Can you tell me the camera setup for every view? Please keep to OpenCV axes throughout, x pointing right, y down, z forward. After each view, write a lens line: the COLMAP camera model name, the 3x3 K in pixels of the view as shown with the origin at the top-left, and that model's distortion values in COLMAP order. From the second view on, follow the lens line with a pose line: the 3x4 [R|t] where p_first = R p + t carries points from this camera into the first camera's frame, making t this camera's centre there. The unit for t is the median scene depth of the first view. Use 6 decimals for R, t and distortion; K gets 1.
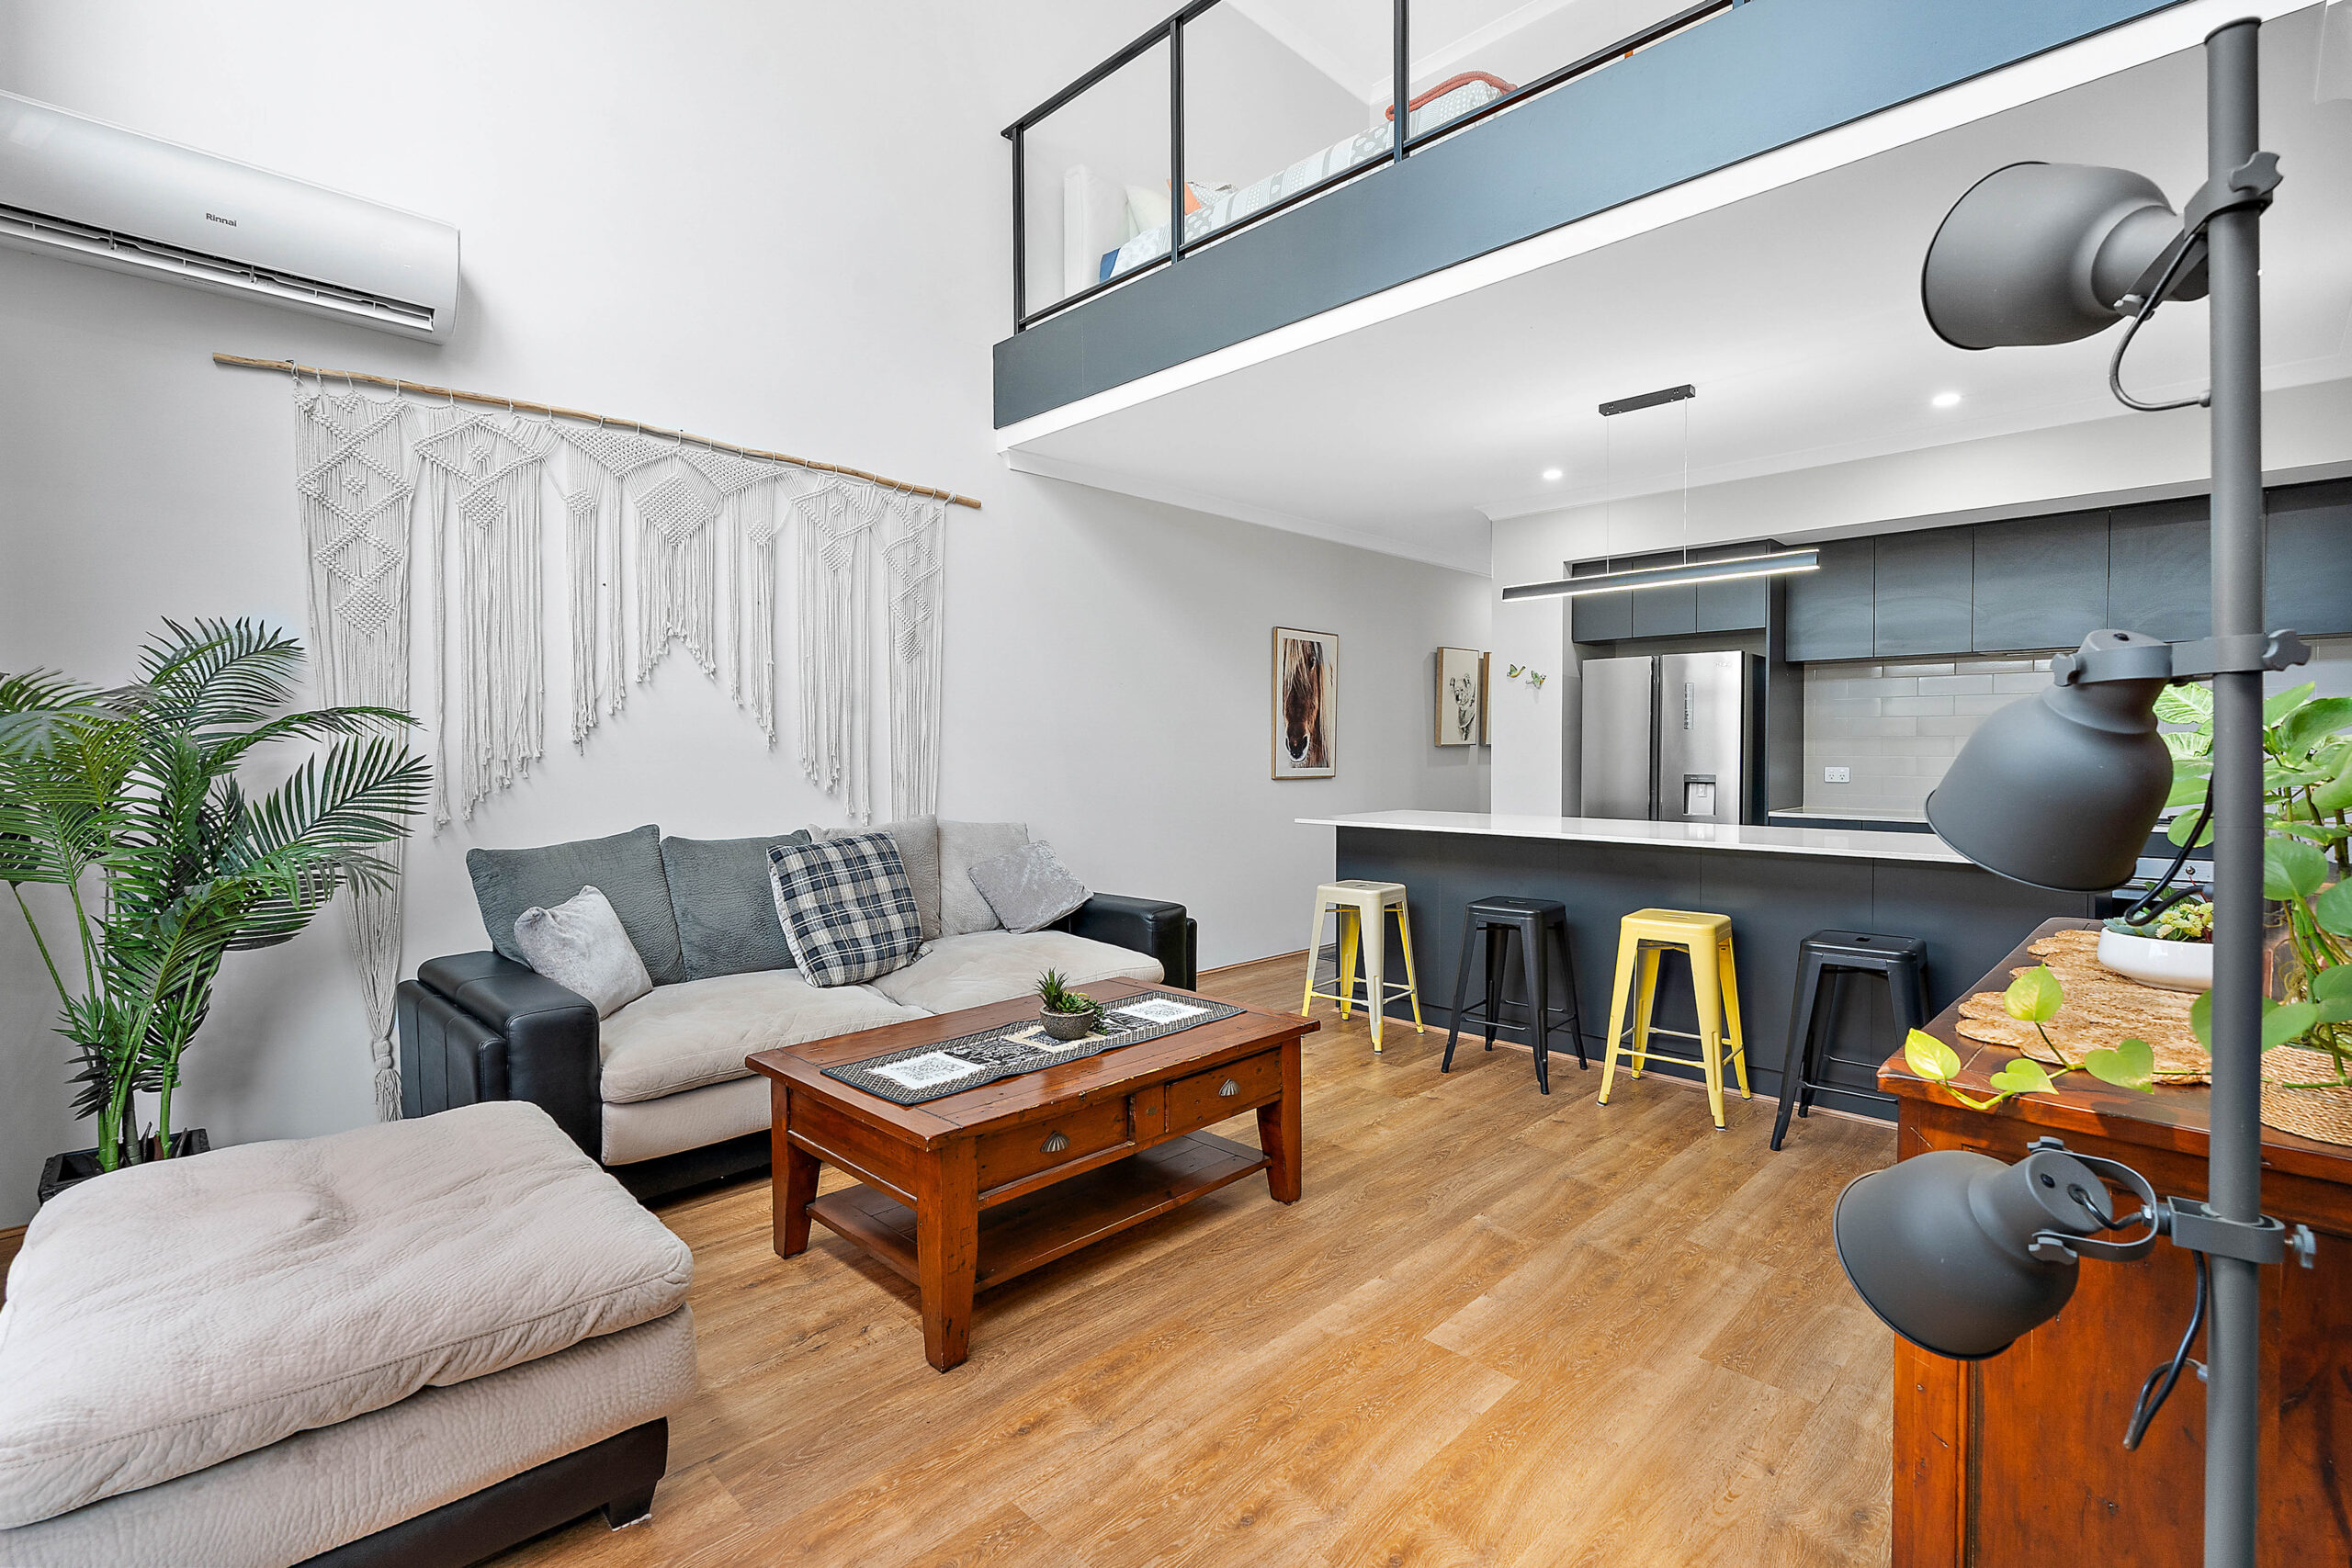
lens RADIAL K [[1073.5, 0, 1177.4], [0, 1073.5, 766.0], [0, 0, 1]] dist [0.001365, 0.000123]
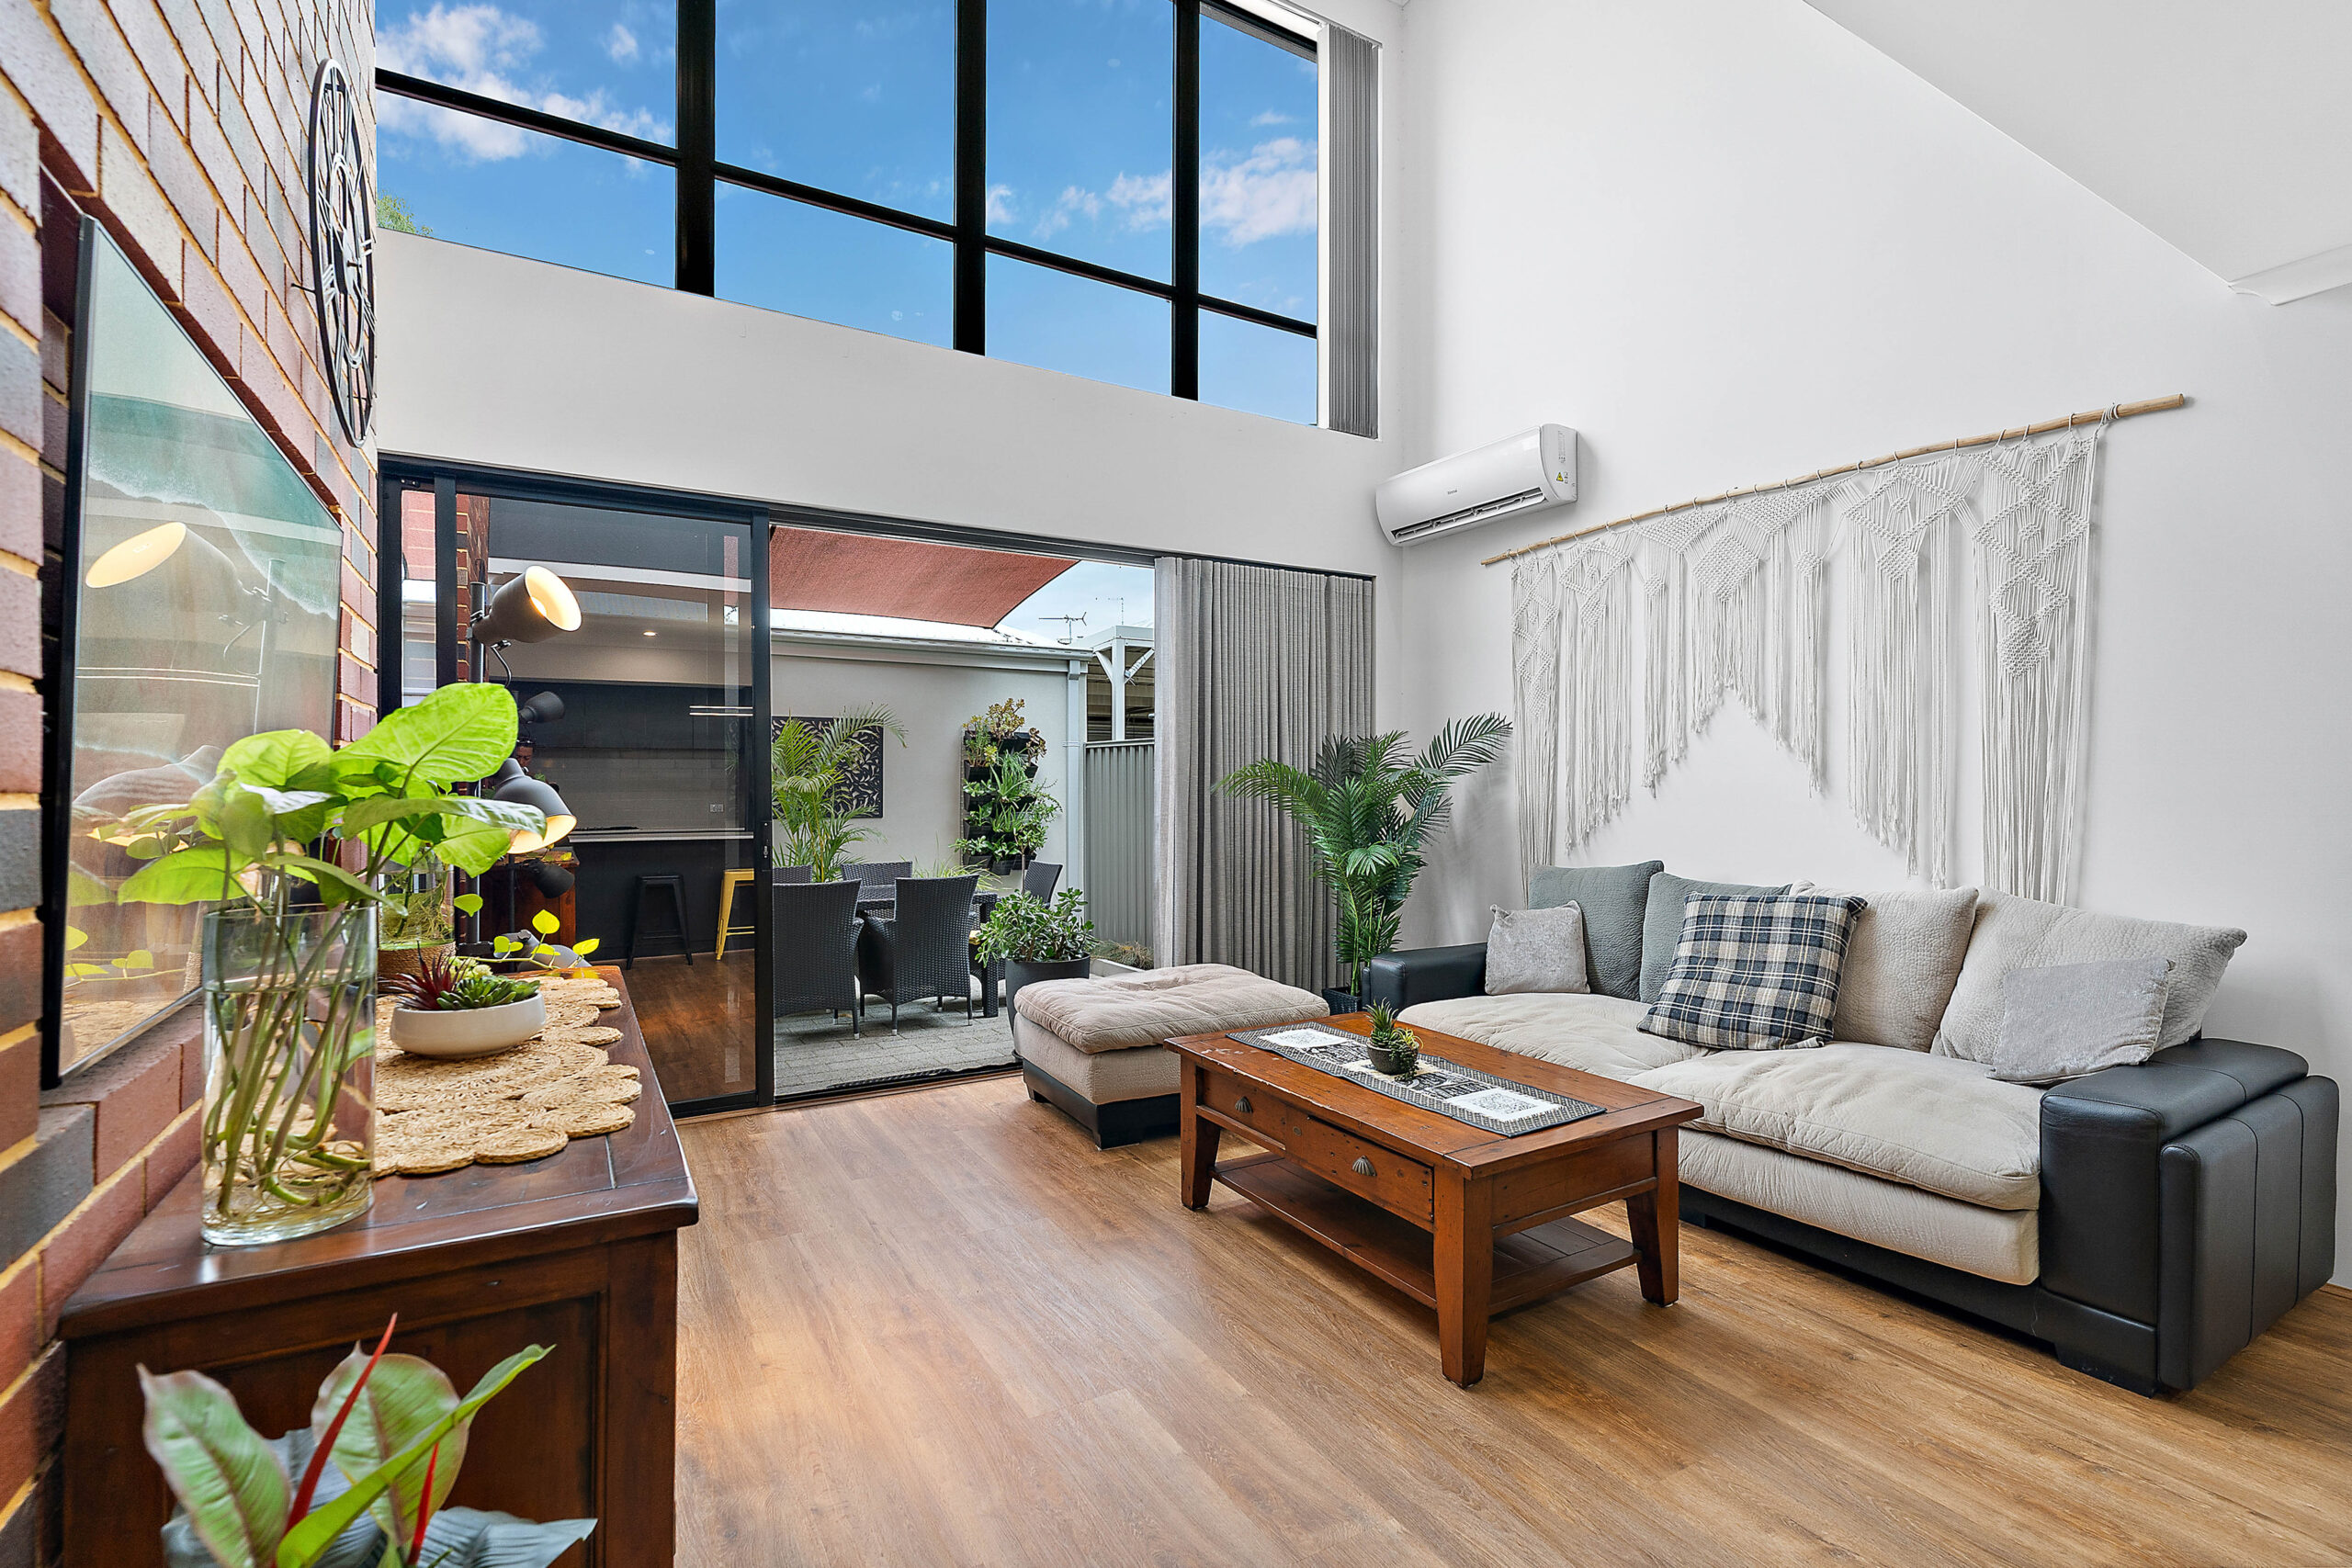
lens RADIAL K [[1073.5, 0, 1175.6], [0, 1073.5, 784.9], [0, 0, 1]] dist [0.001365, 0.000123]
pose [[-0.259954, 0.004344, -0.965611, 0.726437], [-0.016903, 0.999816, 0.009049, -0.025832], [0.965473, 0.018673, -0.259833, 0.794772]]
